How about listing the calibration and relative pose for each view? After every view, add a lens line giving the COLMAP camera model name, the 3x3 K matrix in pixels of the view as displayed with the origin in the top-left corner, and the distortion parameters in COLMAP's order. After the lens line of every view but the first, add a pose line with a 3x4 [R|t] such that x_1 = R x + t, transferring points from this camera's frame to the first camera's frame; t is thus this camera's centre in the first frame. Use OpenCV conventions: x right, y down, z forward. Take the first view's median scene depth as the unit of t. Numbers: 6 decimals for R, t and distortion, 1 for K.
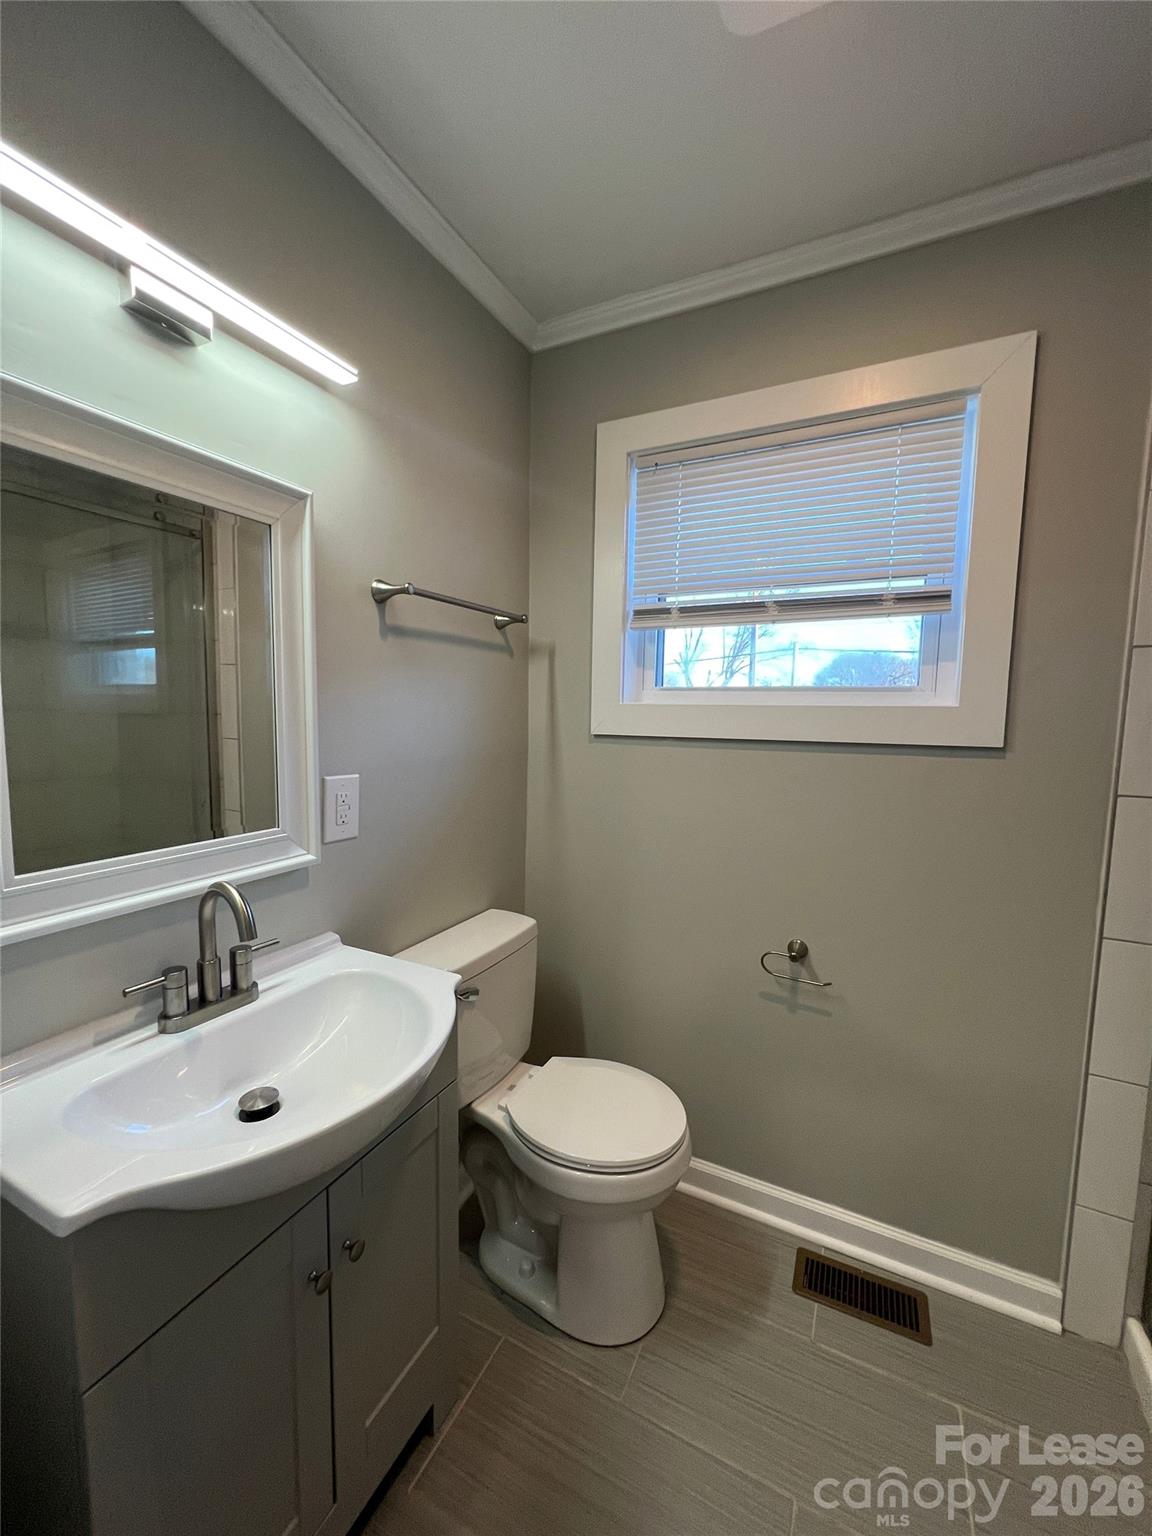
lens RADIAL K [[616.2, 0, 580.9], [0, 616.2, 769.2], [0, 0, 1]] dist [0.003564, 0.000122]
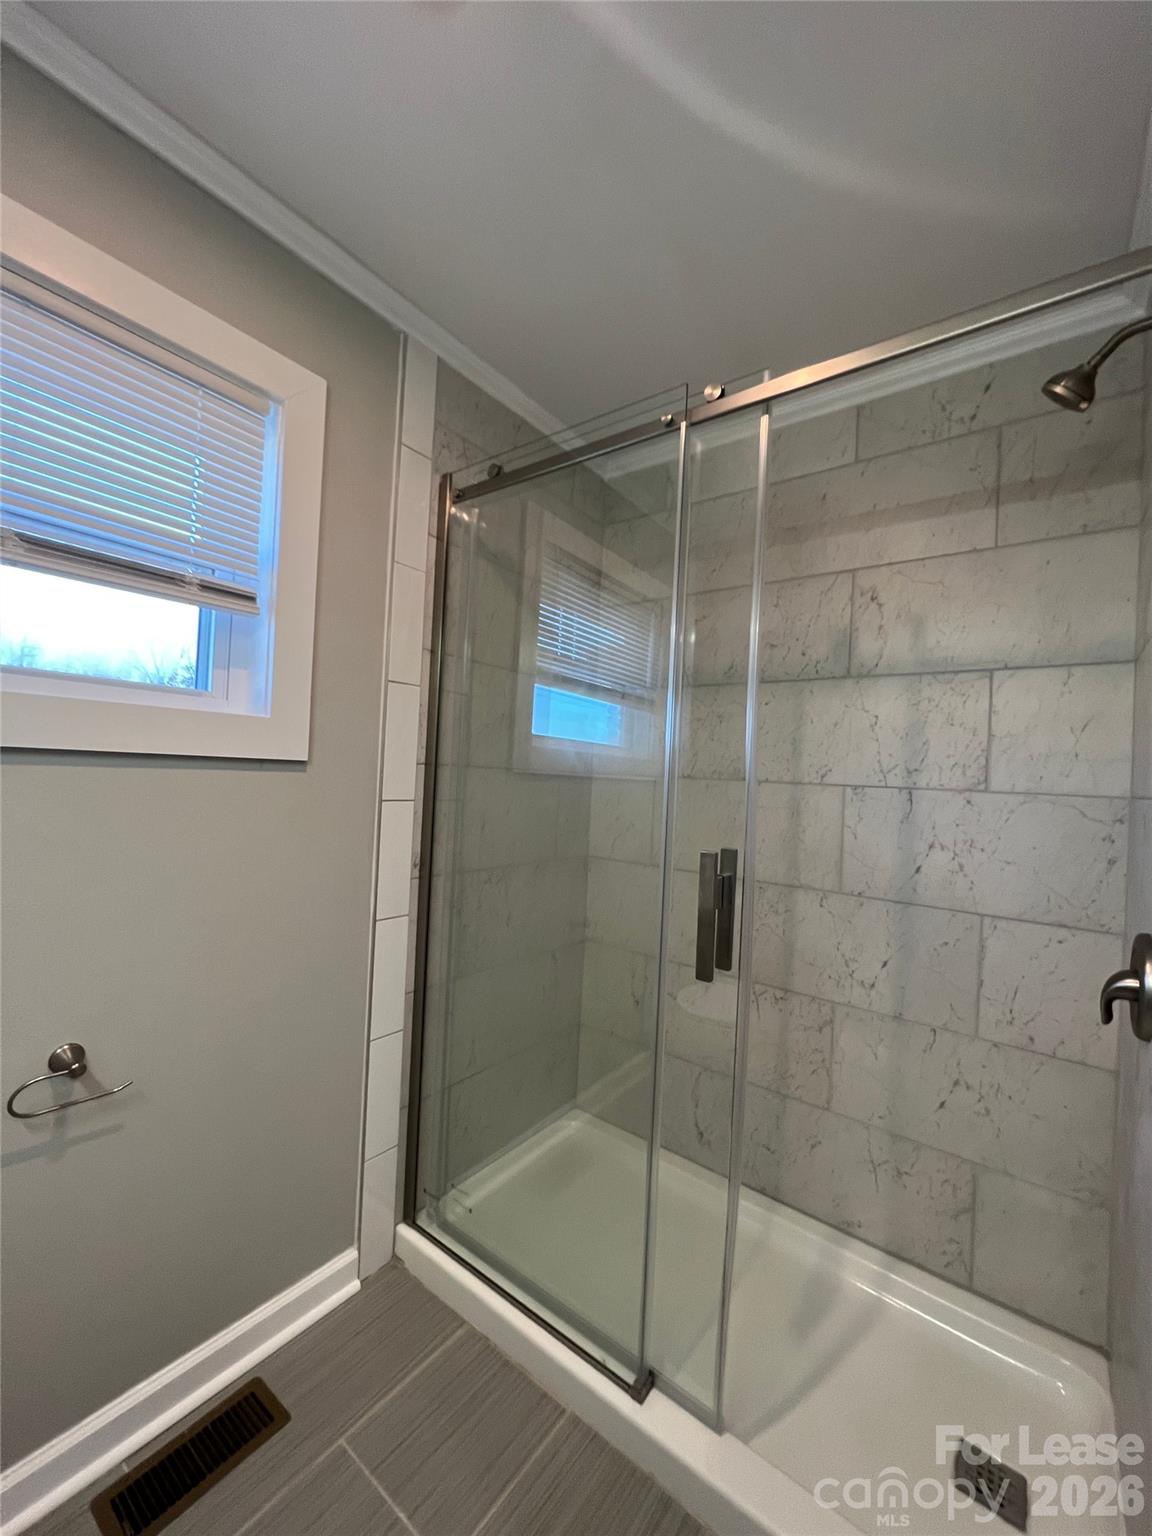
lens RADIAL K [[616.2, 0, 576.5], [0, 616.2, 768.5], [0, 0, 1]] dist [0.003564, 0.000122]
pose [[0.189813, 0.002340, 0.981817, -0.237337], [0.044508, 0.998949, -0.010985, 0.009278], [-0.980811, 0.045784, 0.189509, 0.360571]]
